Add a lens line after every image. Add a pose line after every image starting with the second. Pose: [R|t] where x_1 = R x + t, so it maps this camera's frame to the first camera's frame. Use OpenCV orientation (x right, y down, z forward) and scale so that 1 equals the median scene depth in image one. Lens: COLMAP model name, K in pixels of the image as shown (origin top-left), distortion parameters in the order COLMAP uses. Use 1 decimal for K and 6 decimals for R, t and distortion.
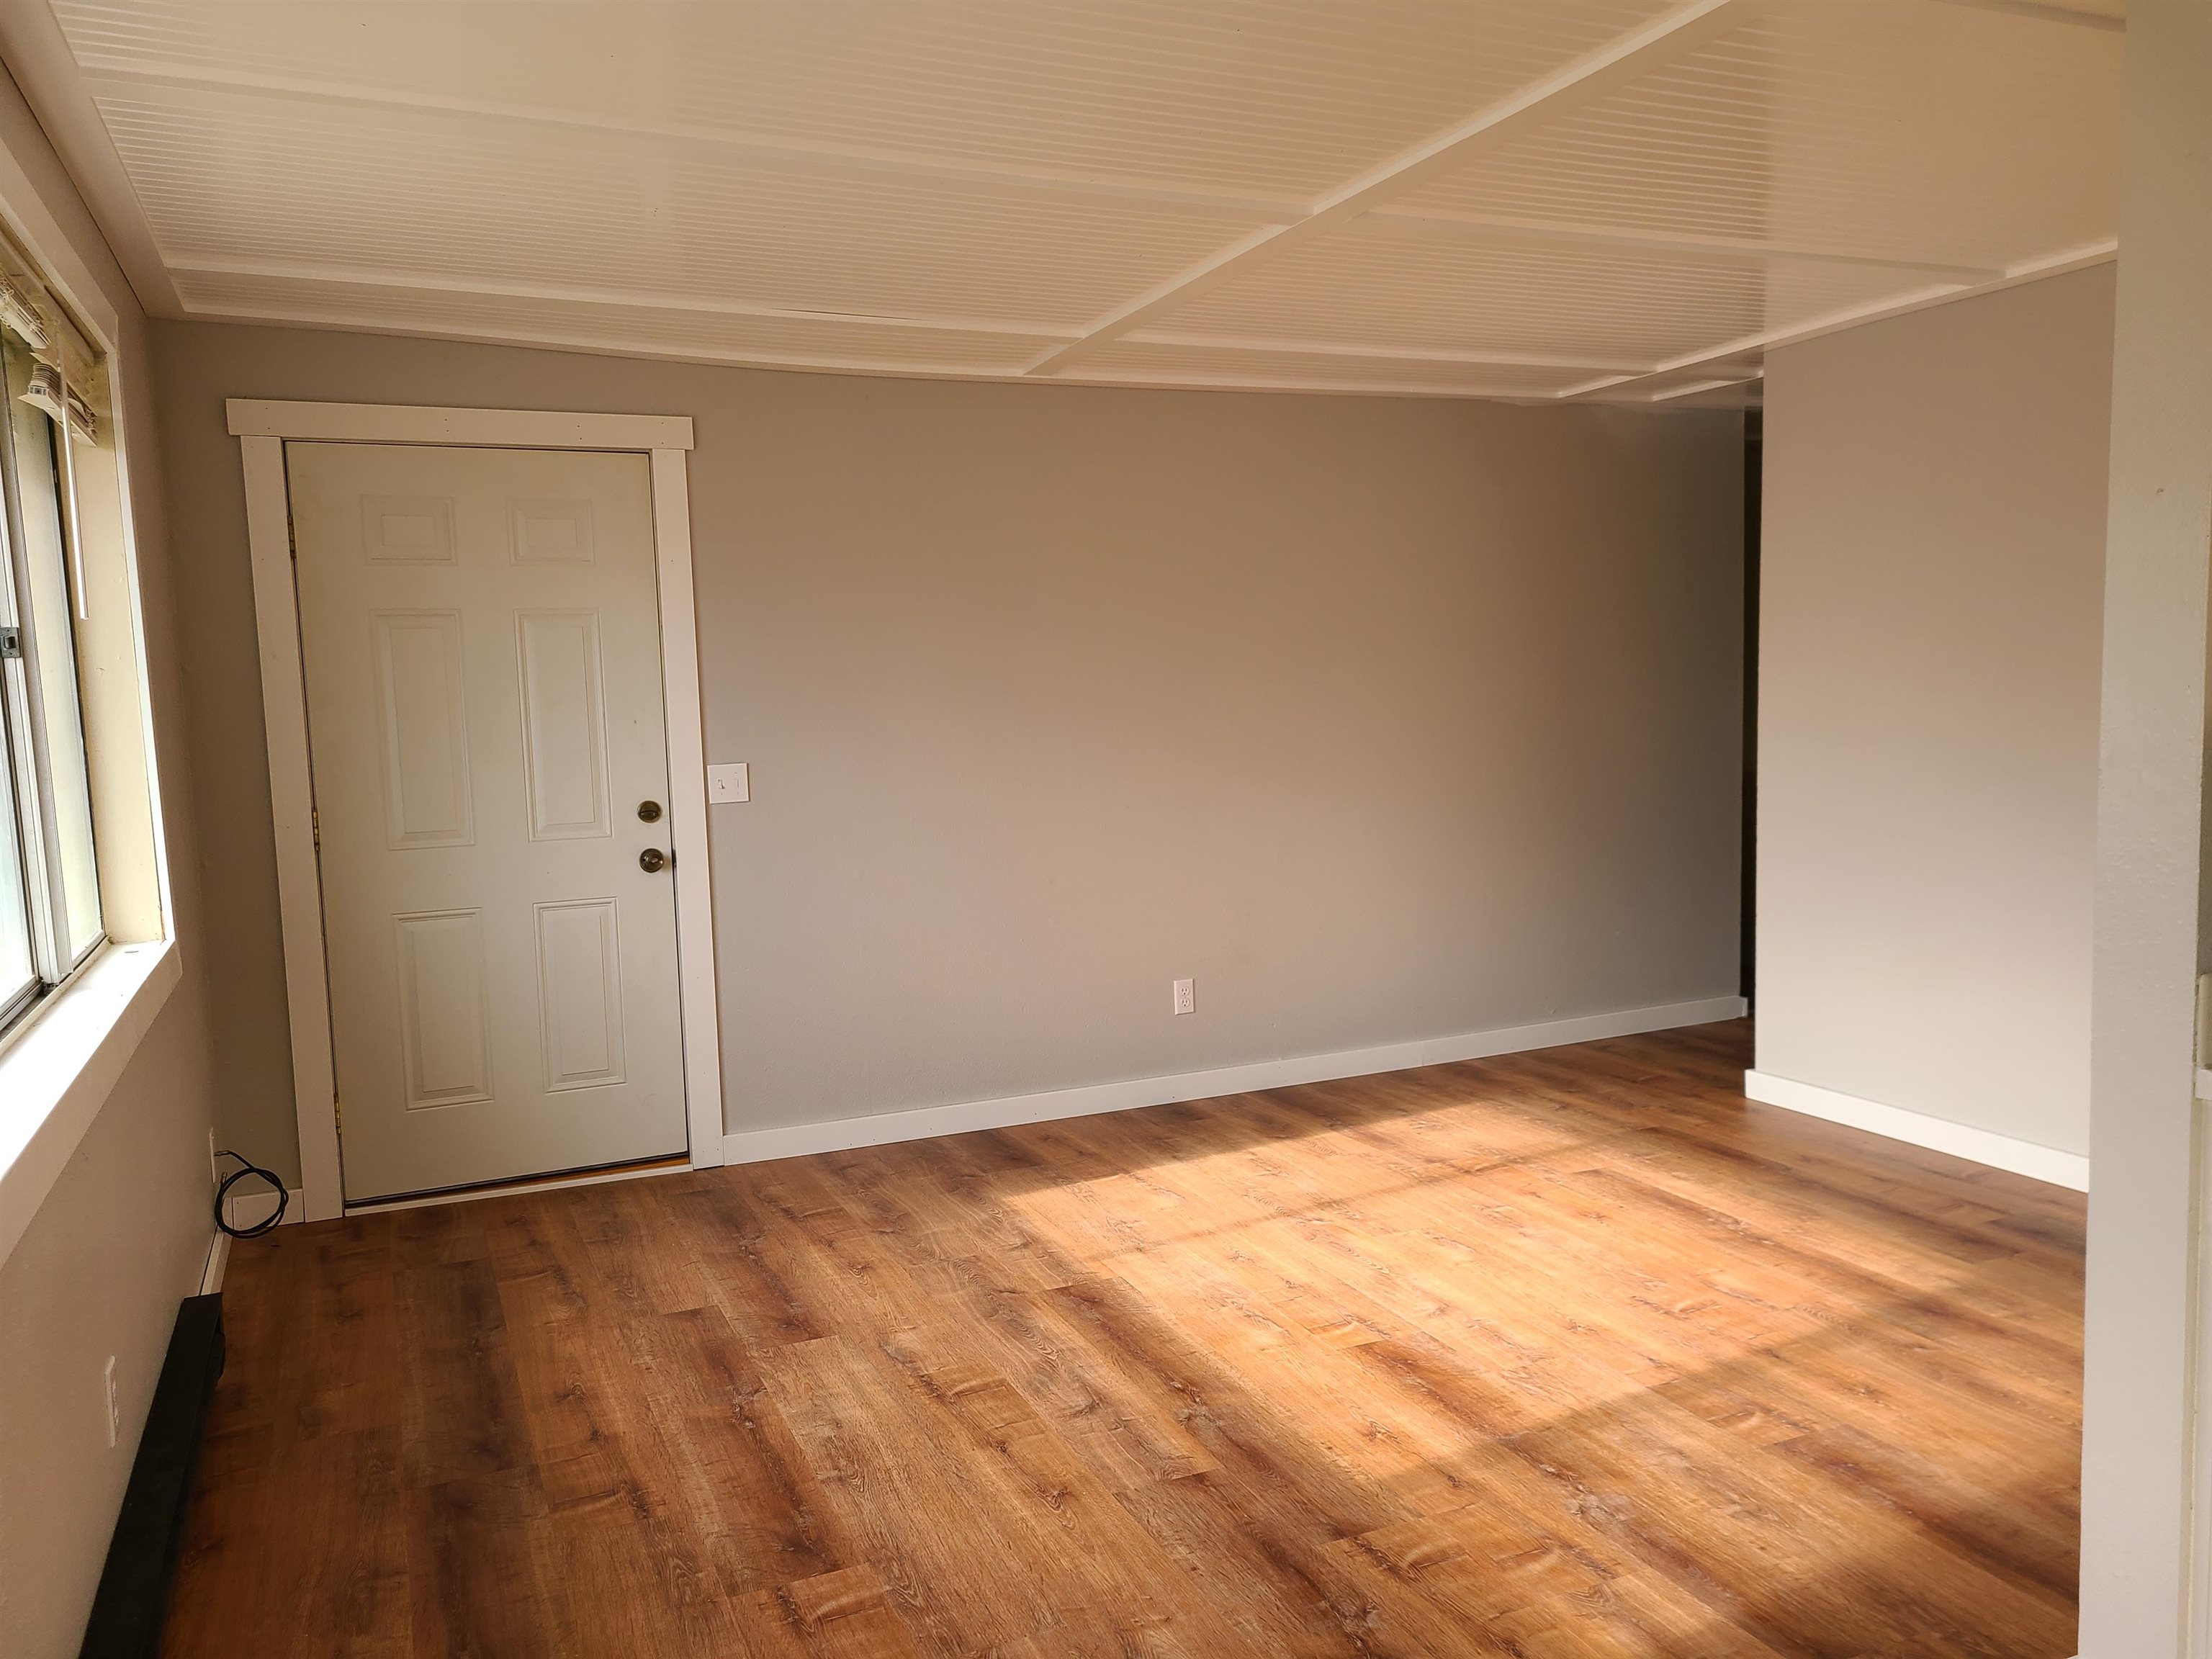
lens RADIAL K [[1666.2, 0, 1096.8], [0, 1666.2, 823.3], [0, 0, 1]] dist [0.065592, -0.003380]
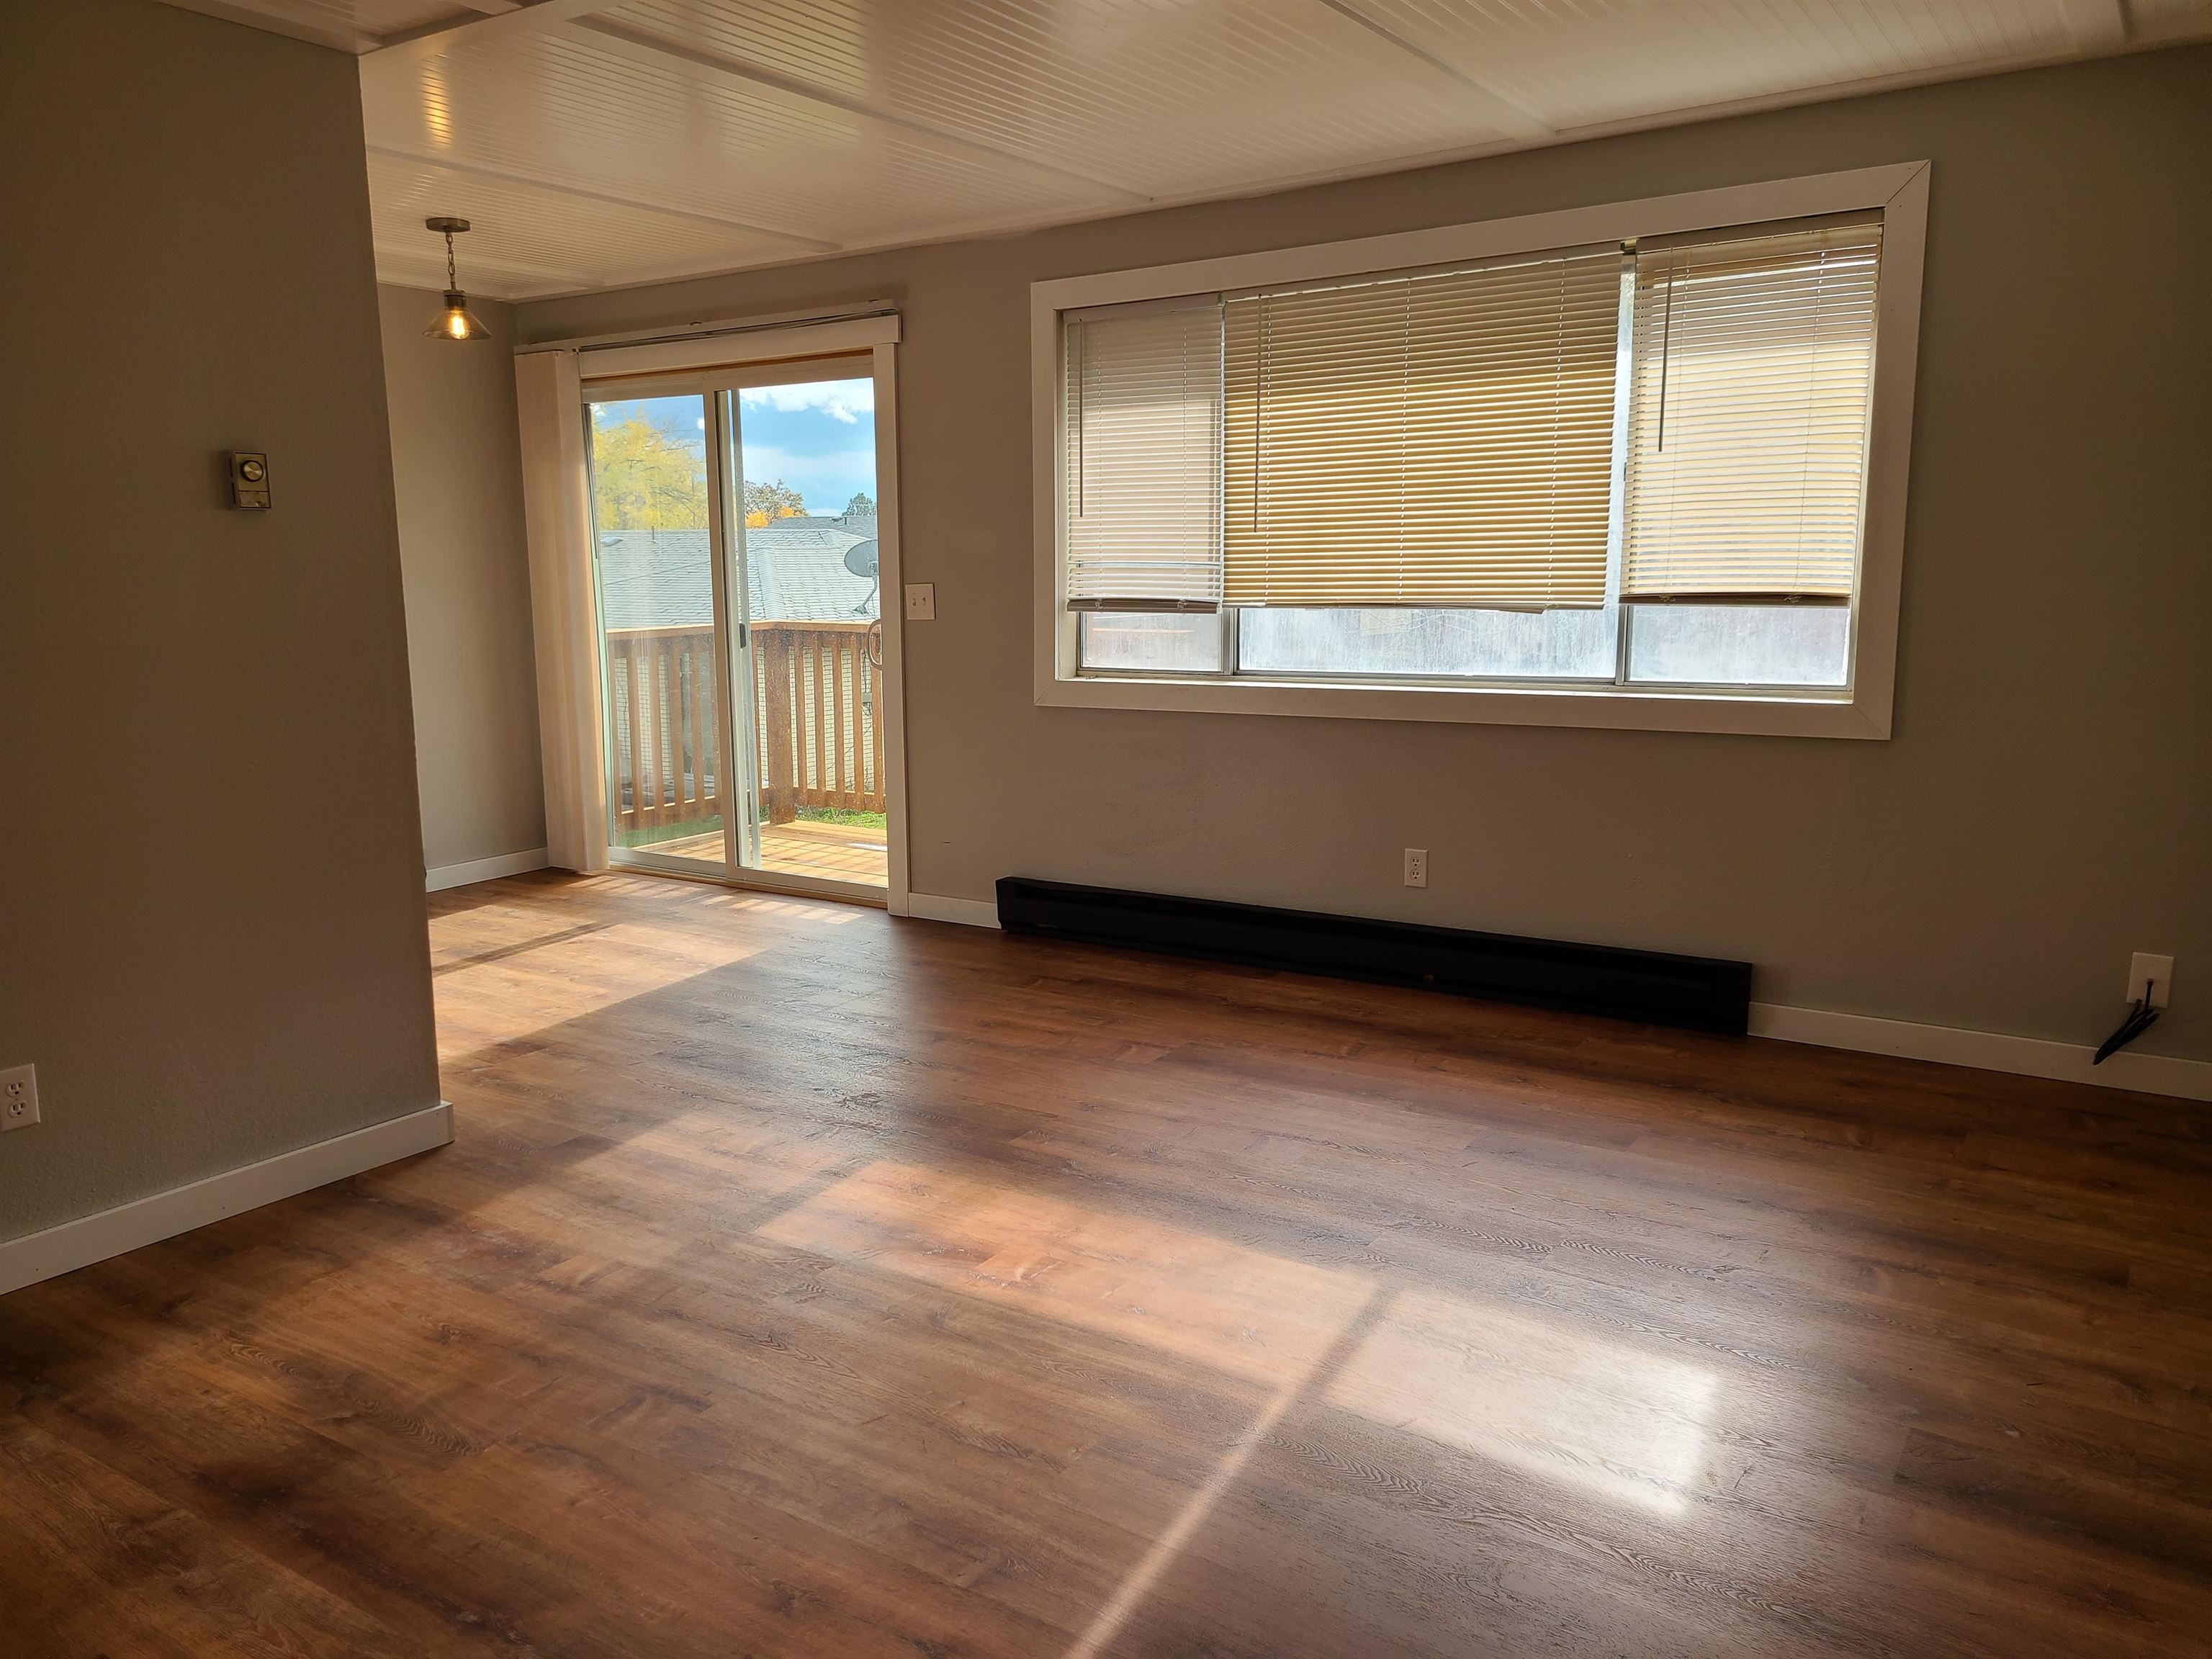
lens RADIAL K [[1666.2, 0, 1096.8], [0, 1666.2, 823.3], [0, 0, 1]] dist [0.065592, -0.003380]
pose [[-0.841902, 0.124658, -0.525035, 0.574583], [-0.010667, 0.968918, 0.247153, -0.147824], [0.539525, 0.213679, -0.814404, 1.777861]]
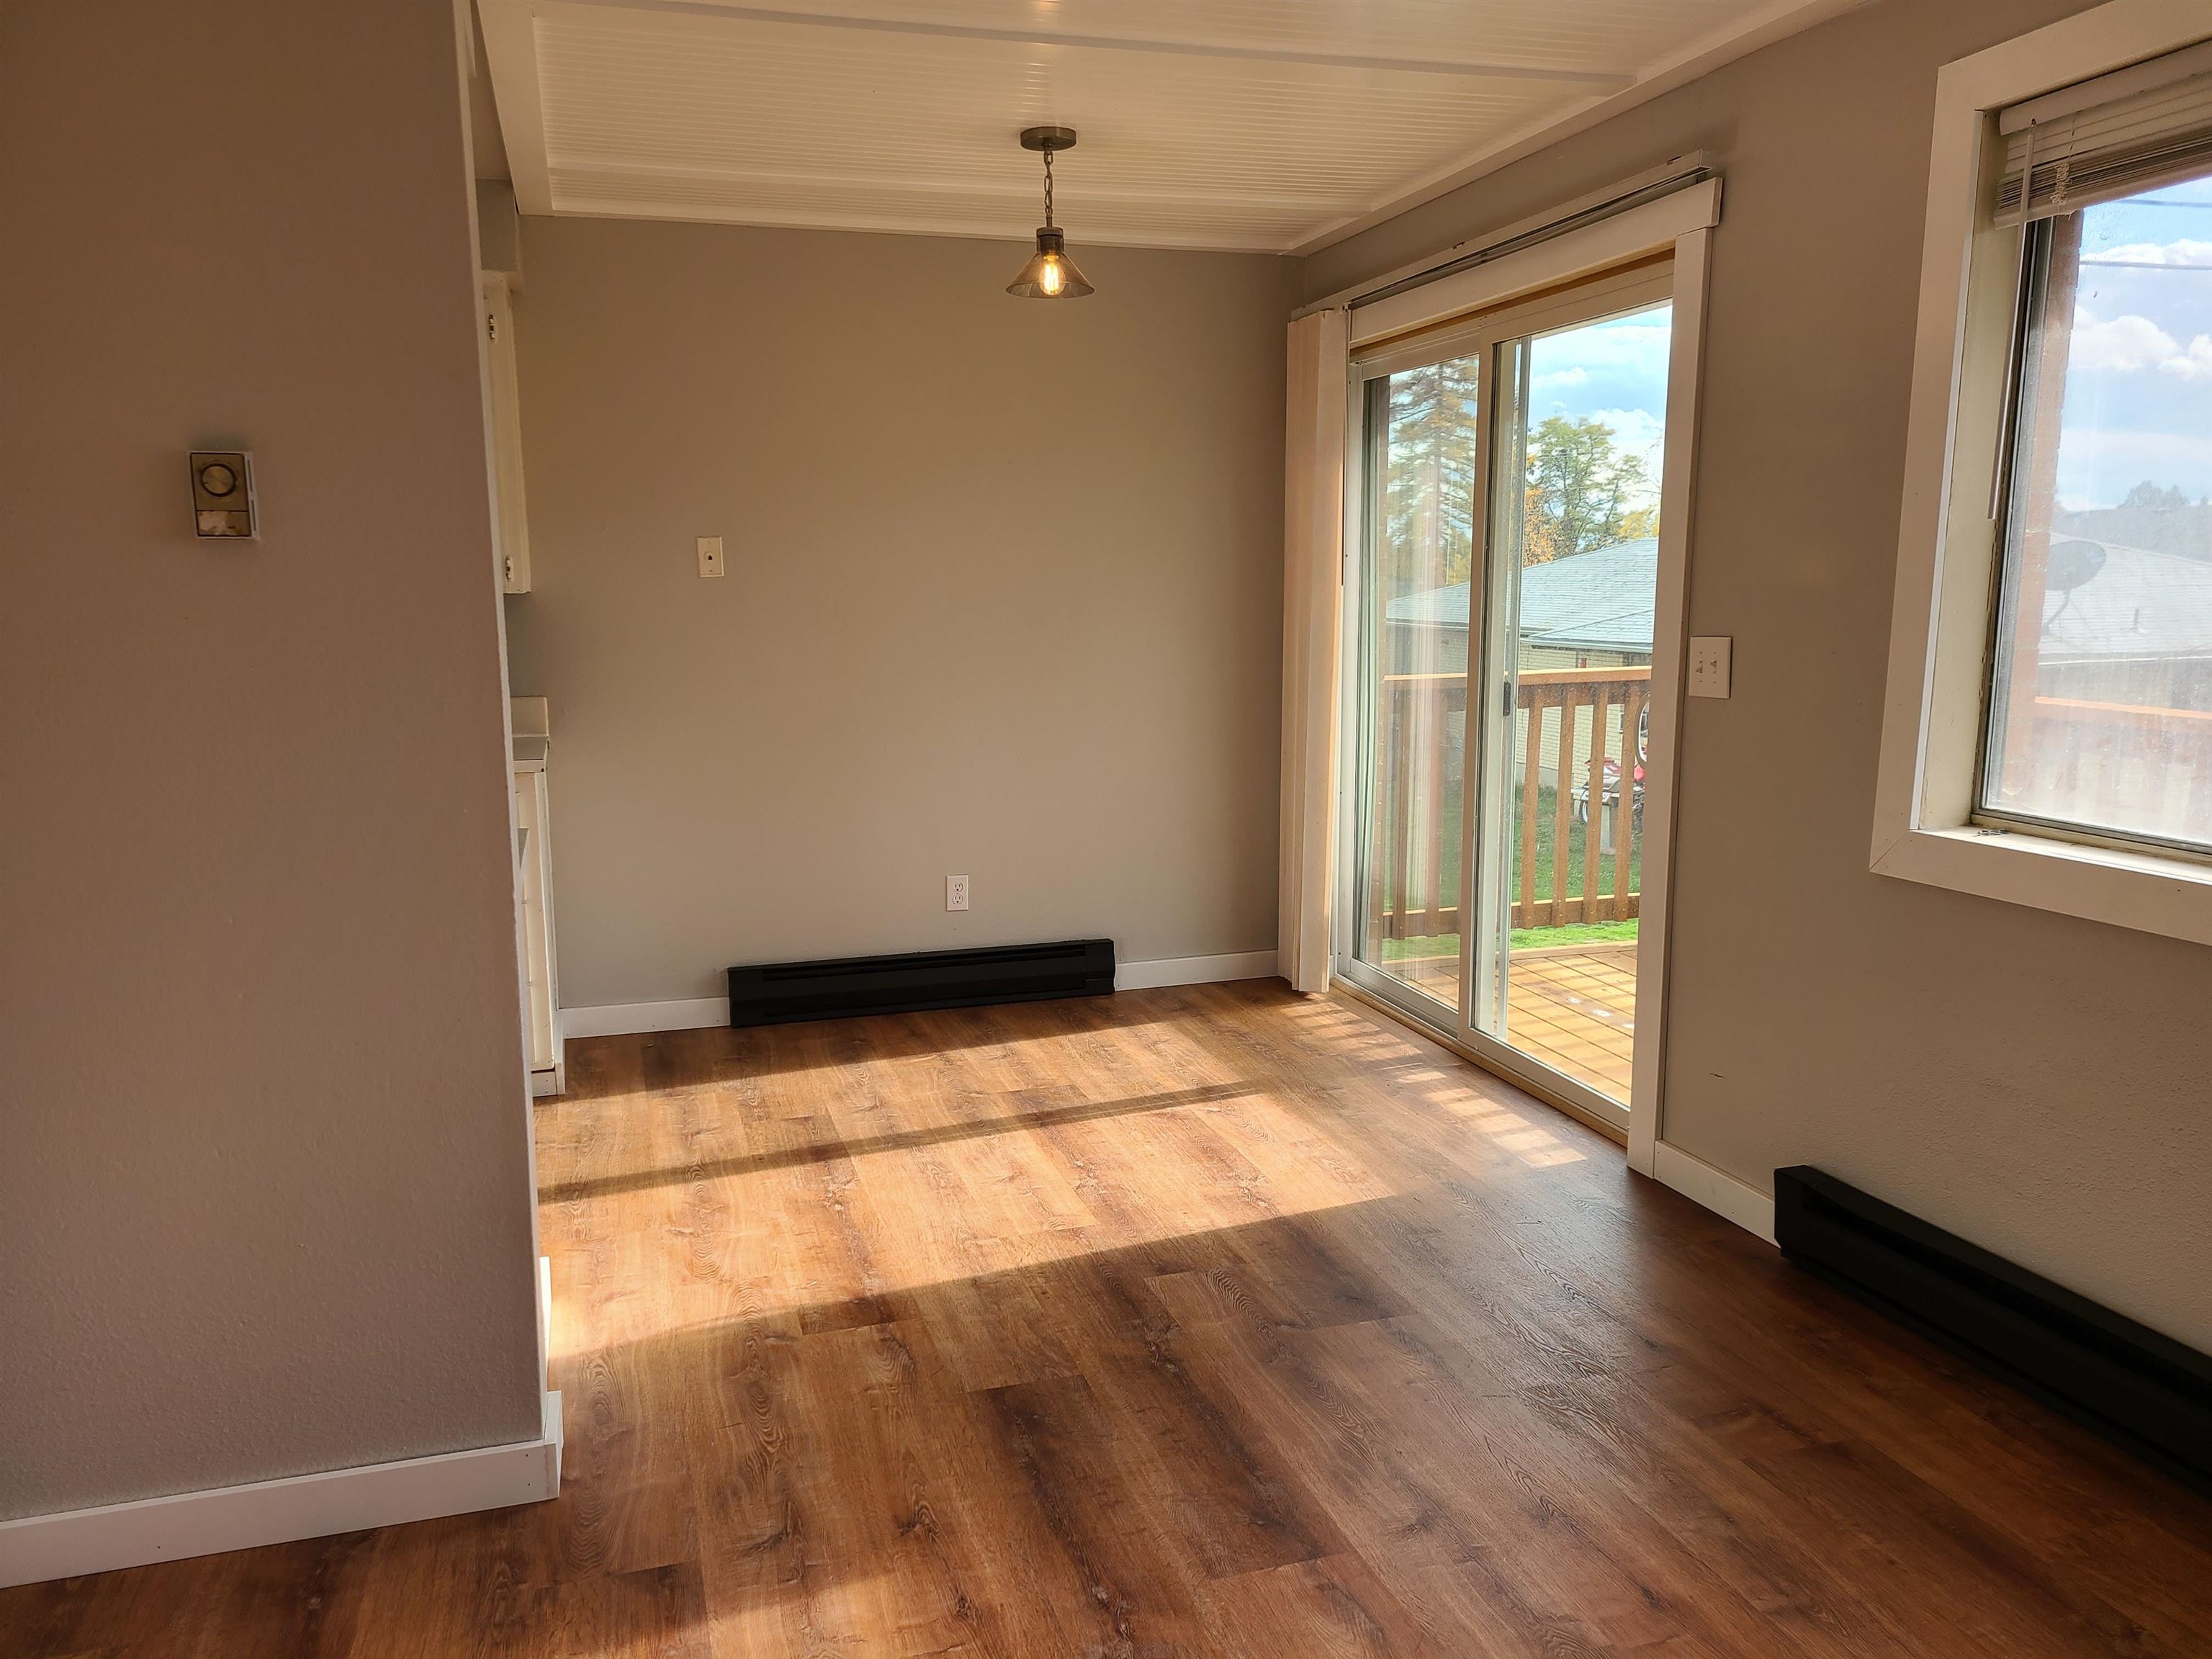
lens RADIAL K [[1666.2, 0, 1096.8], [0, 1666.2, 823.3], [0, 0, 1]] dist [0.065592, -0.003380]
pose [[-0.991942, 0.016584, 0.125600, 0.052624], [0.045704, 0.971479, 0.232680, -0.106017], [-0.118159, 0.236546, -0.964409, 1.296709]]
